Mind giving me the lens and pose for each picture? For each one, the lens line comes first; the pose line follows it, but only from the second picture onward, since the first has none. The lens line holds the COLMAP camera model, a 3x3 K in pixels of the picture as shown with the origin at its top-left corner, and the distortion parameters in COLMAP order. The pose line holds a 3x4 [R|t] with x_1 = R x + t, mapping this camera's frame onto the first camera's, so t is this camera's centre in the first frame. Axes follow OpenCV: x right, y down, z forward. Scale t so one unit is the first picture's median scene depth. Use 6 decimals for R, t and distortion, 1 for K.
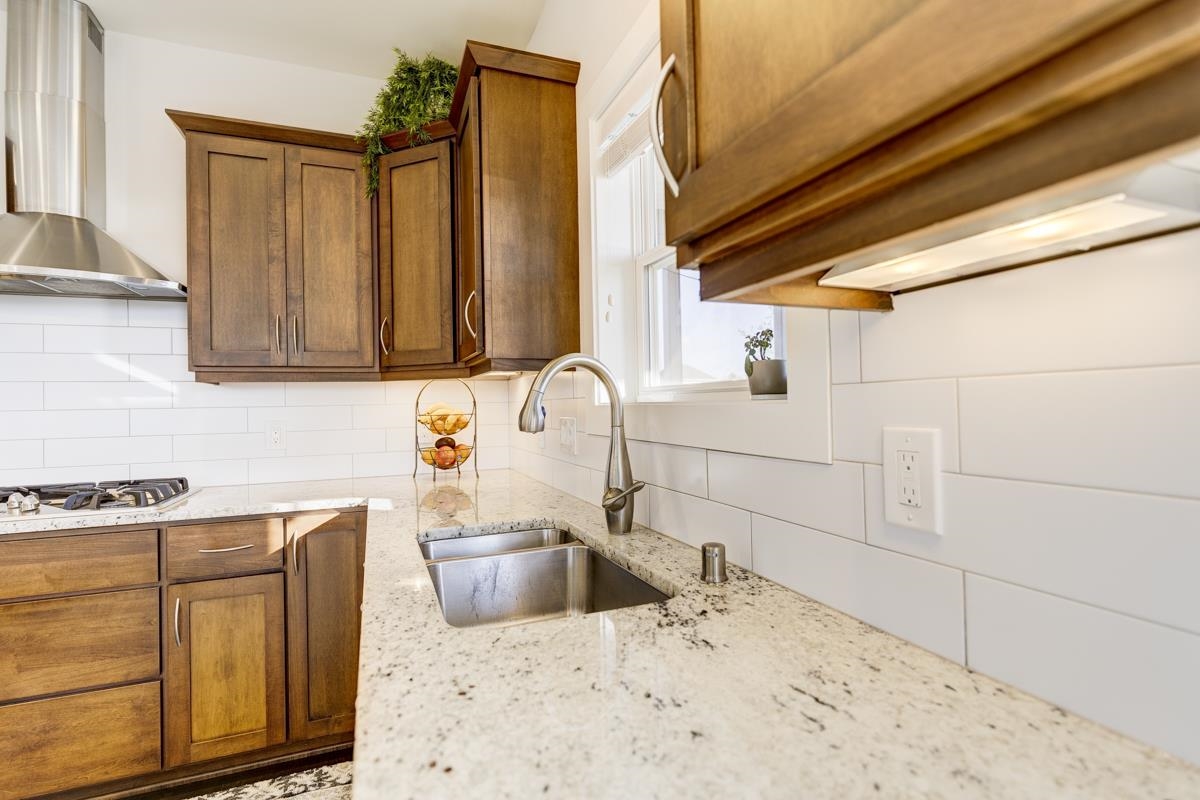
lens RADIAL K [[583.1, 0, 604.8], [0, 583.1, 397.8], [0, 0, 1]] dist [0.000467, 0.000637]
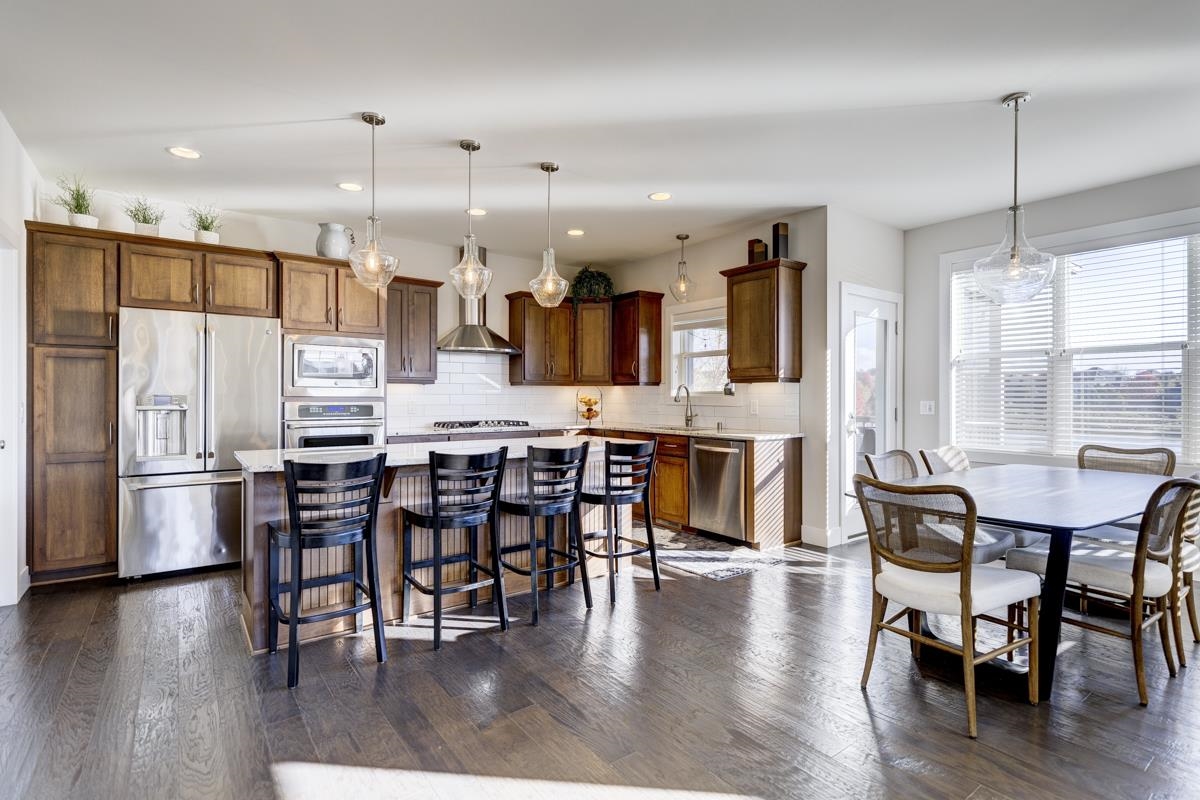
lens RADIAL K [[583.1, 0, 604.8], [0, 583.1, 397.8], [0, 0, 1]] dist [0.000467, 0.000637]
pose [[0.966423, 0.018929, 0.256259, -0.983340], [-0.021365, 0.999749, 0.006727, 0.005218], [-0.256068, -0.011976, 0.966585, -1.734191]]
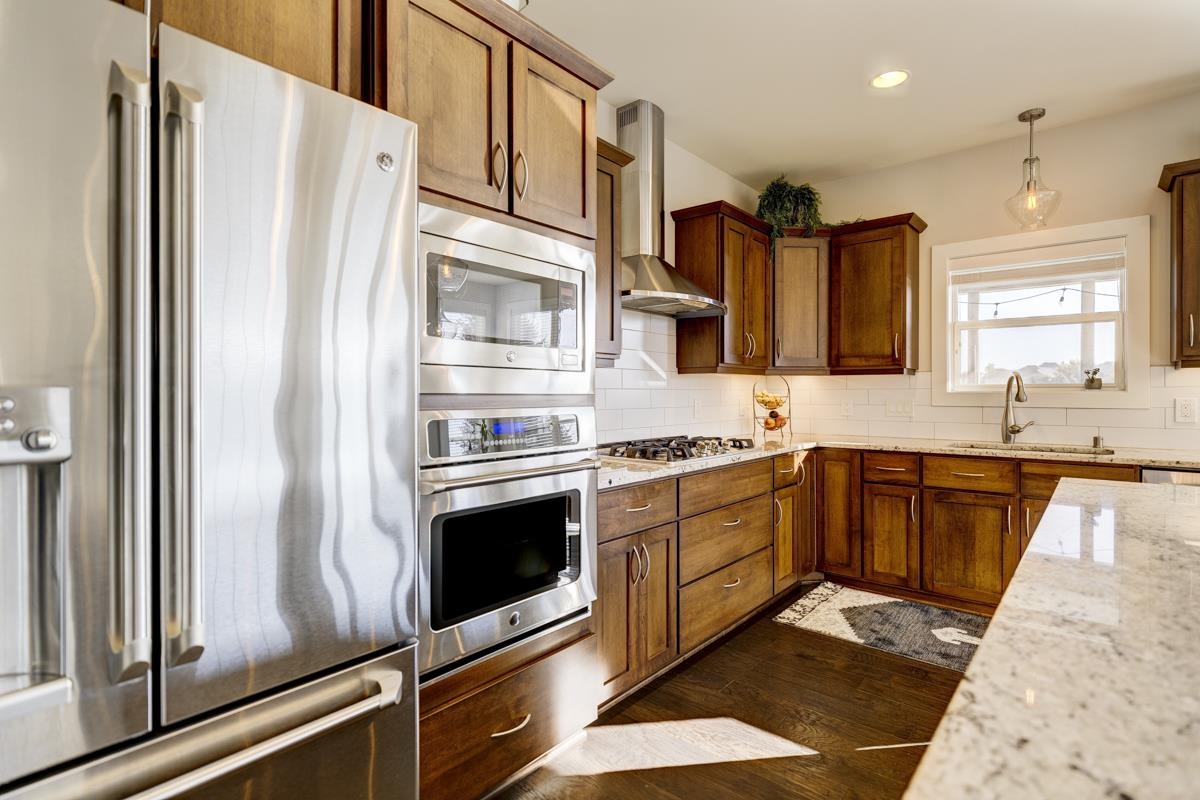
lens RADIAL K [[583.1, 0, 604.8], [0, 583.1, 397.8], [0, 0, 1]] dist [0.000467, 0.000637]
pose [[0.882113, 0.013322, 0.470850, -1.608334], [-0.019832, 0.999764, 0.008867, 0.029427], [-0.470620, -0.017160, 0.882169, -0.231306]]
